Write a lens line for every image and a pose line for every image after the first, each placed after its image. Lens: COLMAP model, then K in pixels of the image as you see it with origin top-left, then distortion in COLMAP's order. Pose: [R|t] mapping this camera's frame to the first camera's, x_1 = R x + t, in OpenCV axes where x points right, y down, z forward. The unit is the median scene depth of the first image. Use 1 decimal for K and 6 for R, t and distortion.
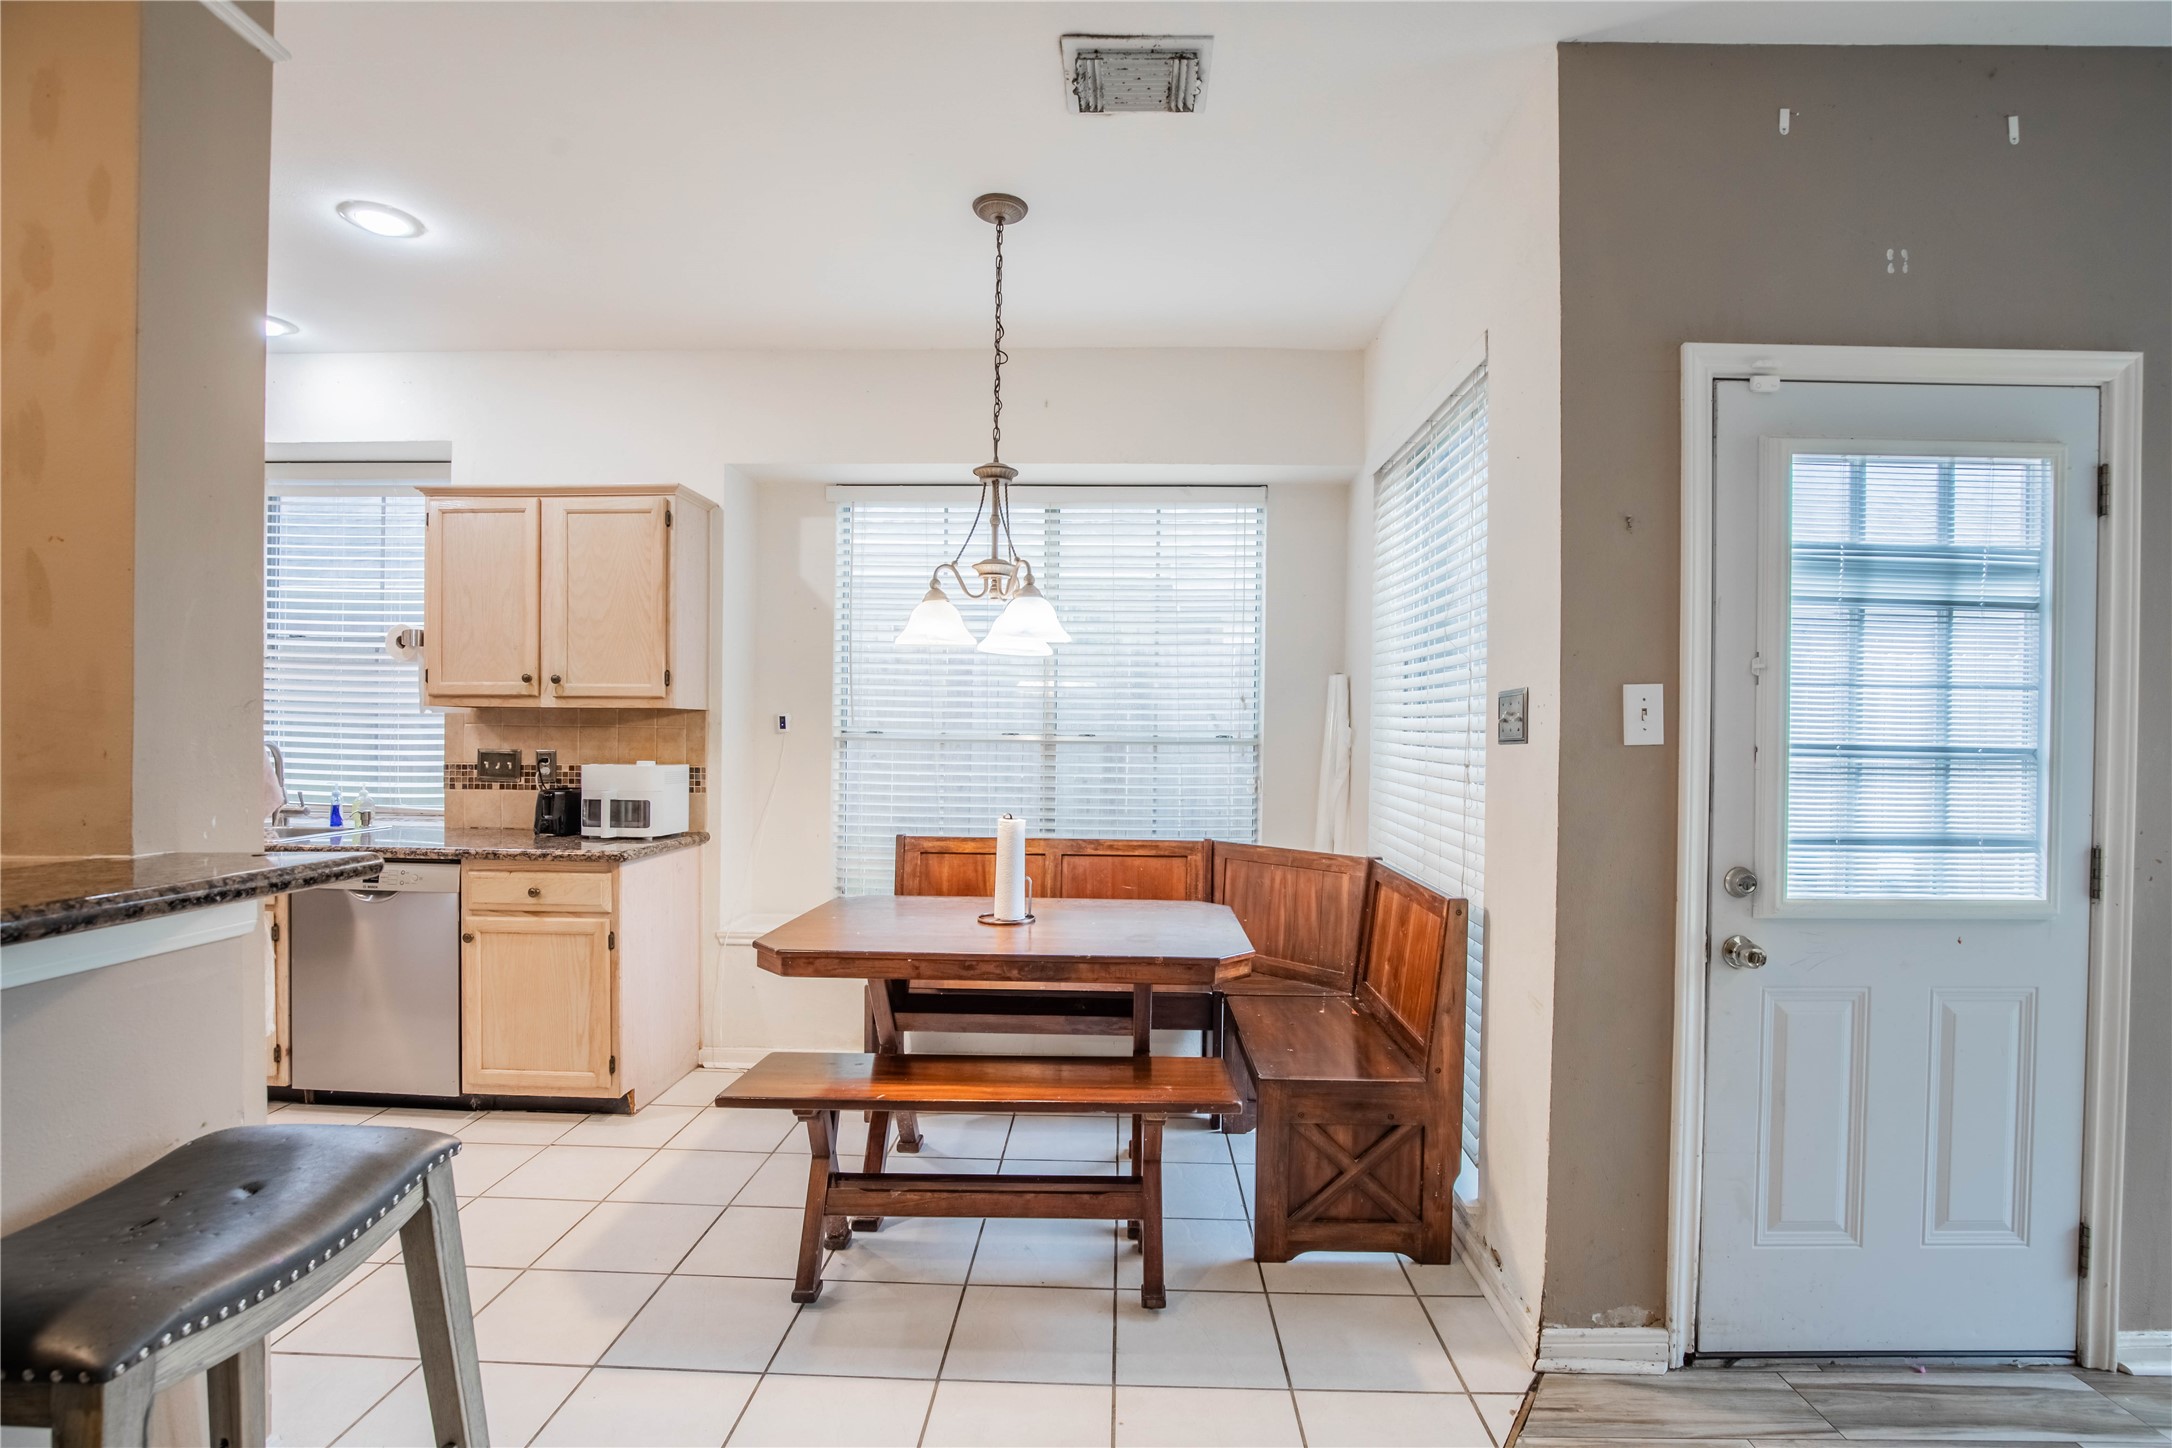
lens RADIAL K [[1002.8, 0, 1106.2], [0, 1002.8, 748.2], [0, 0, 1]] dist [-0.033436, 0.006147]
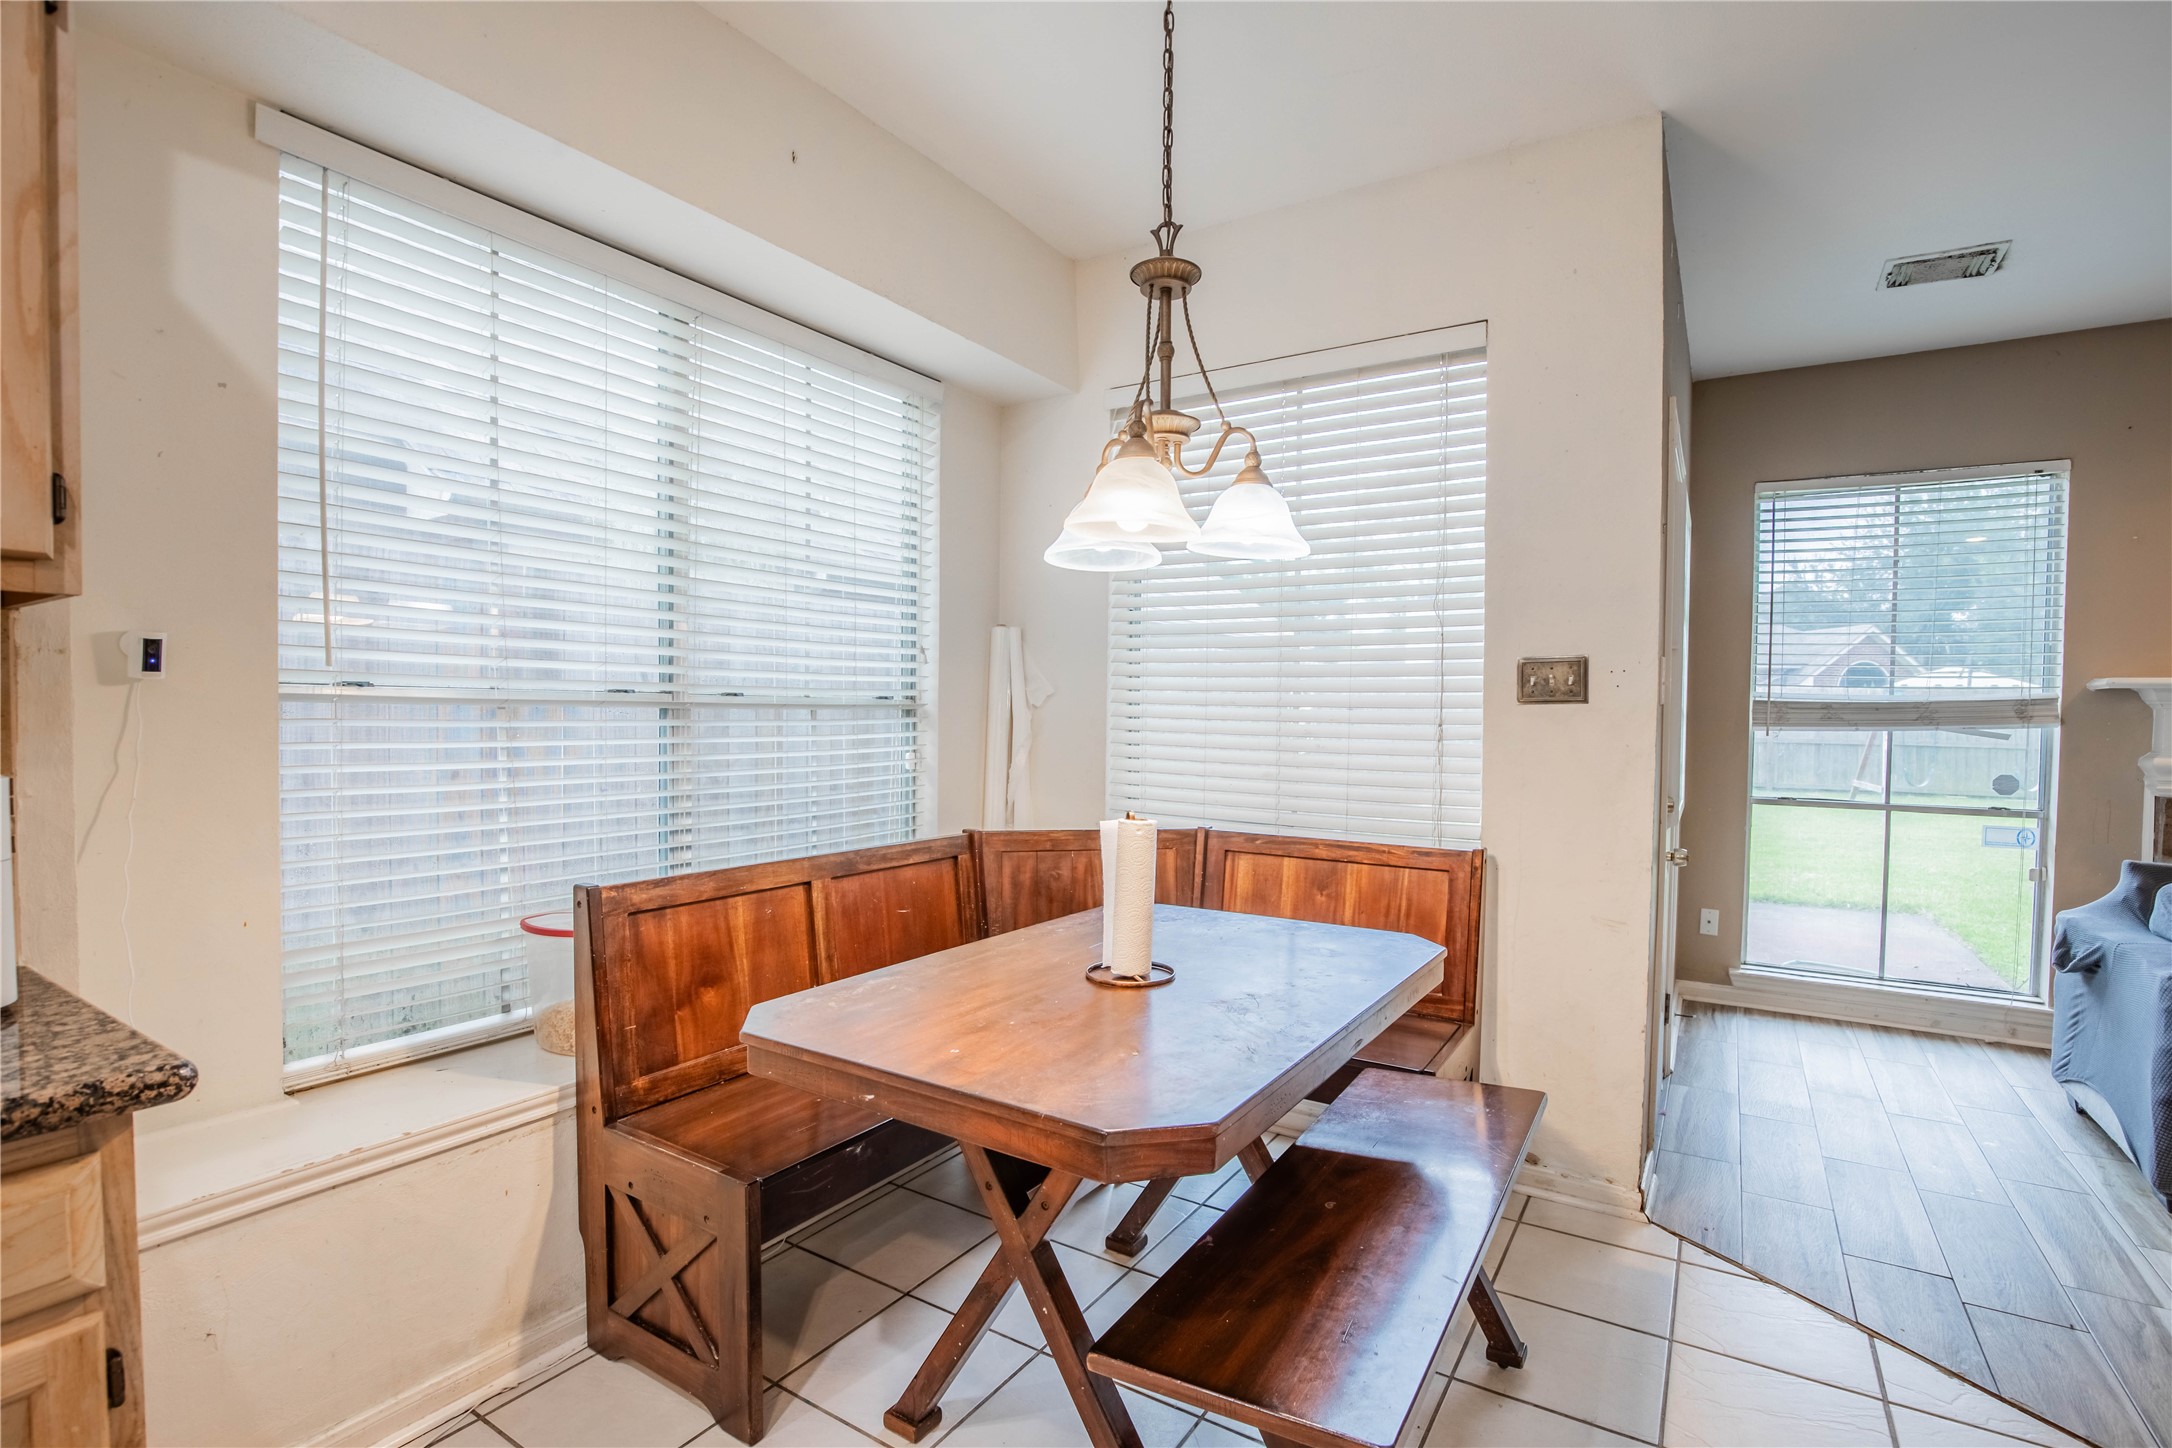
lens RADIAL K [[1002.8, 0, 1096.3], [0, 1002.8, 745.9], [0, 0, 1]] dist [-0.033436, 0.006147]
pose [[0.519788, -0.034282, 0.853607, -0.679857], [0.008335, 0.999350, 0.035060, -0.000203], [-0.854255, -0.011109, 0.519736, 0.706541]]
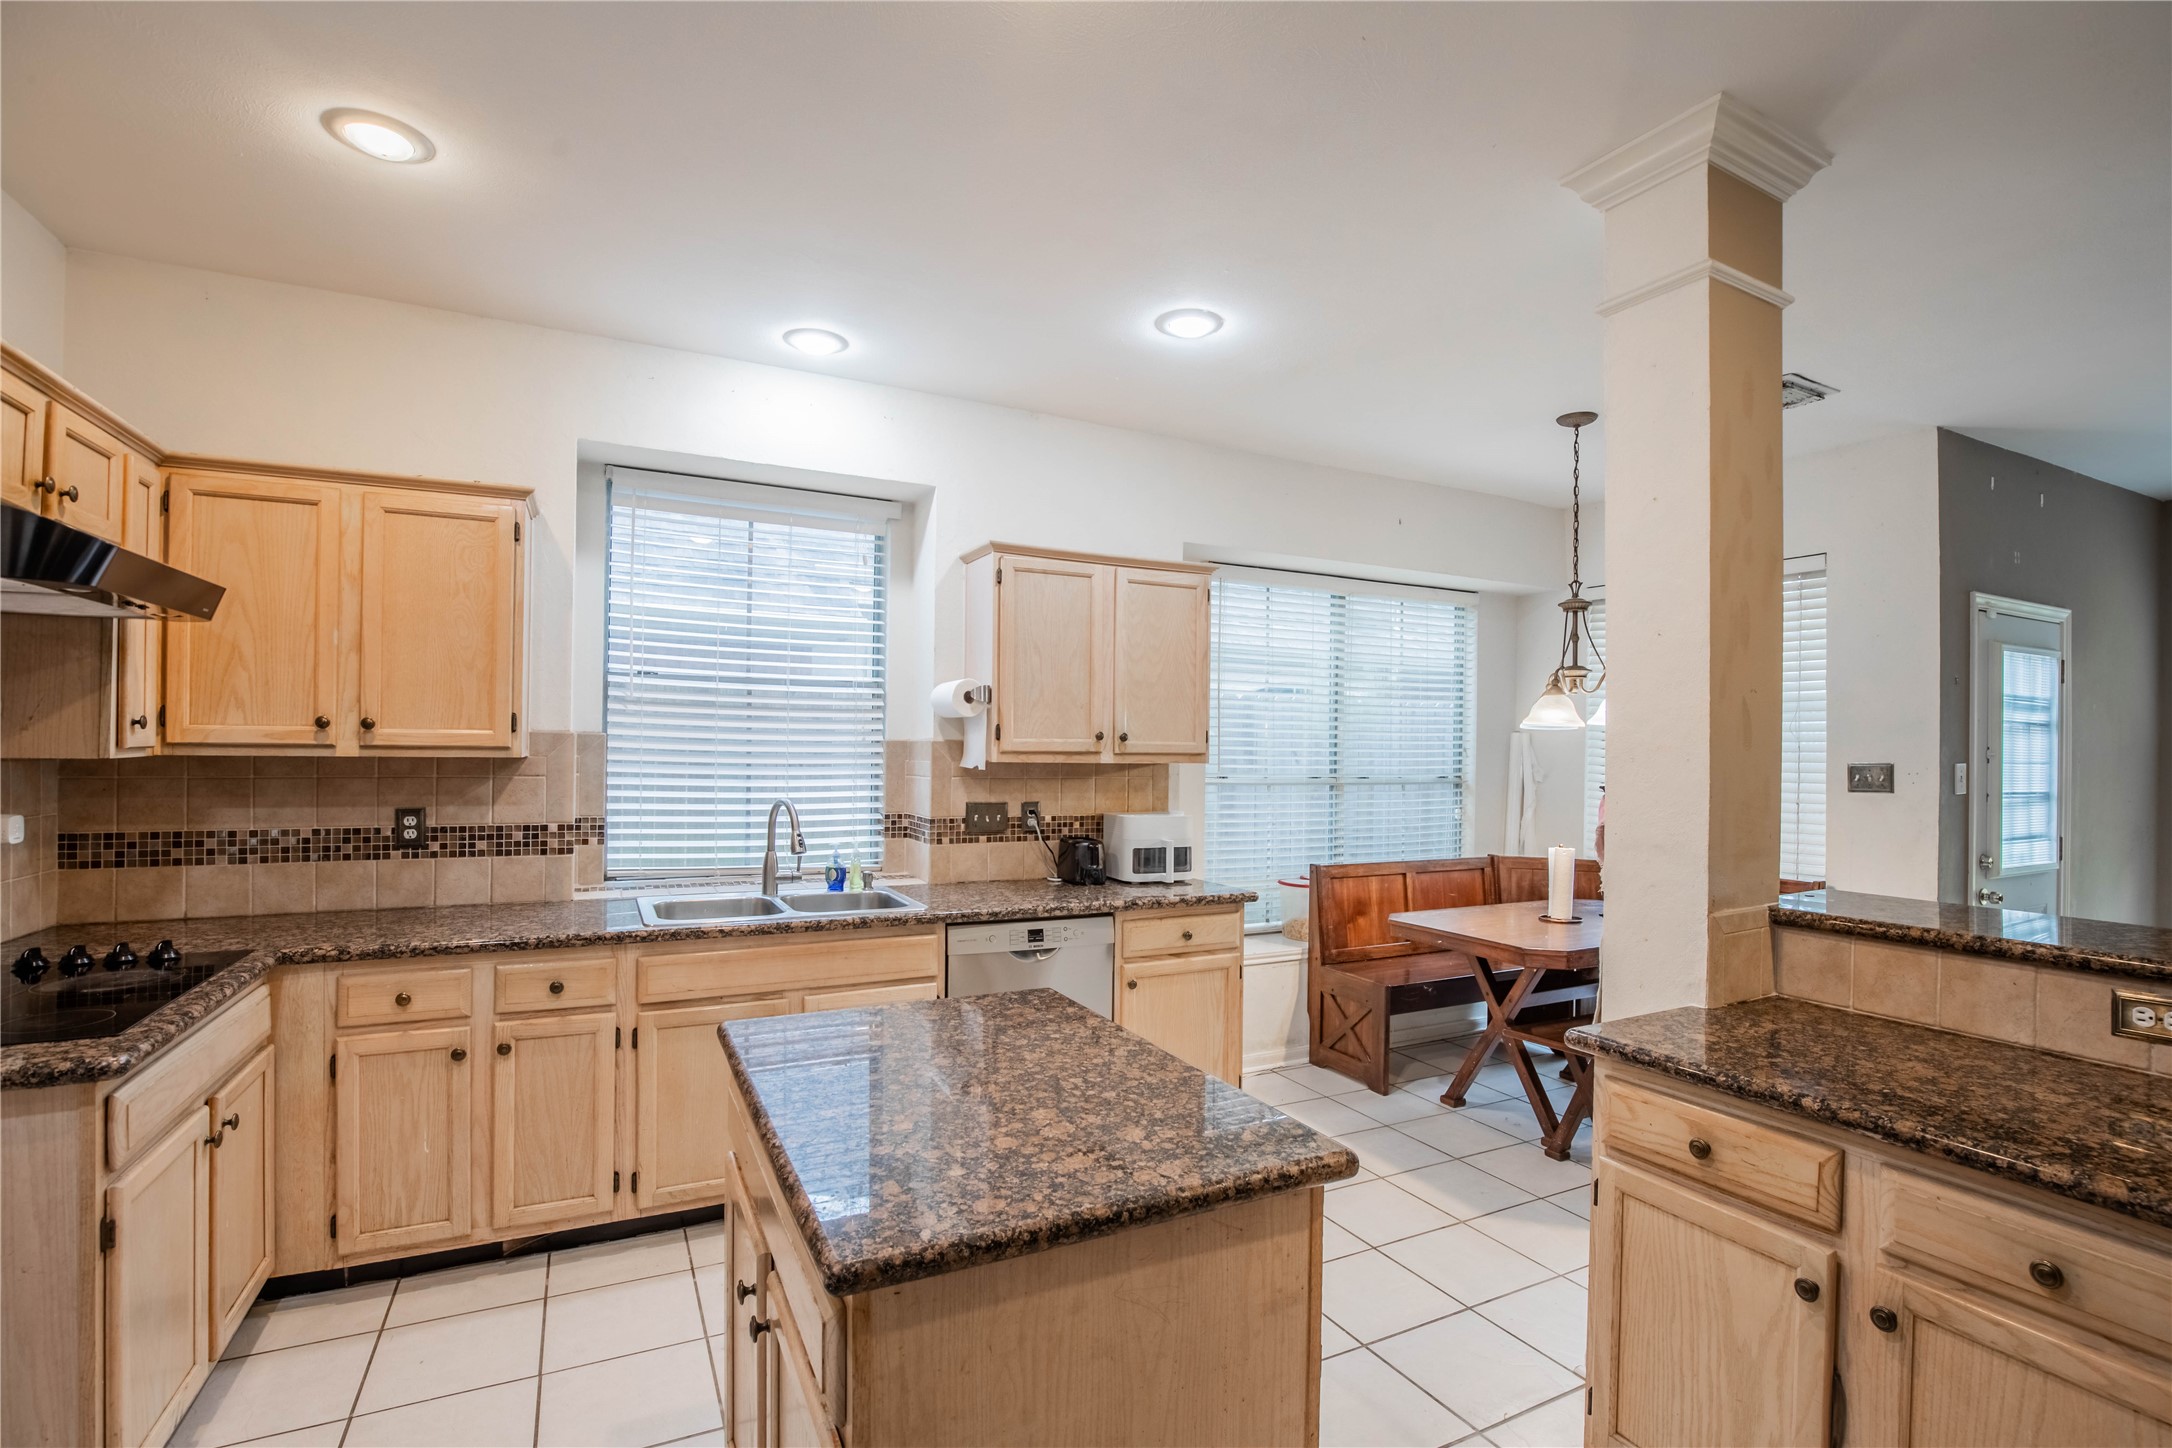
lens RADIAL K [[1002.8, 0, 1102.4], [0, 1002.8, 744.1], [0, 0, 1]] dist [-0.033436, 0.006147]
pose [[0.880172, 0.002593, 0.474649, -1.372455], [0.003564, 0.999921, -0.012072, -0.062324], [-0.474642, 0.012318, 0.880093, 0.075591]]
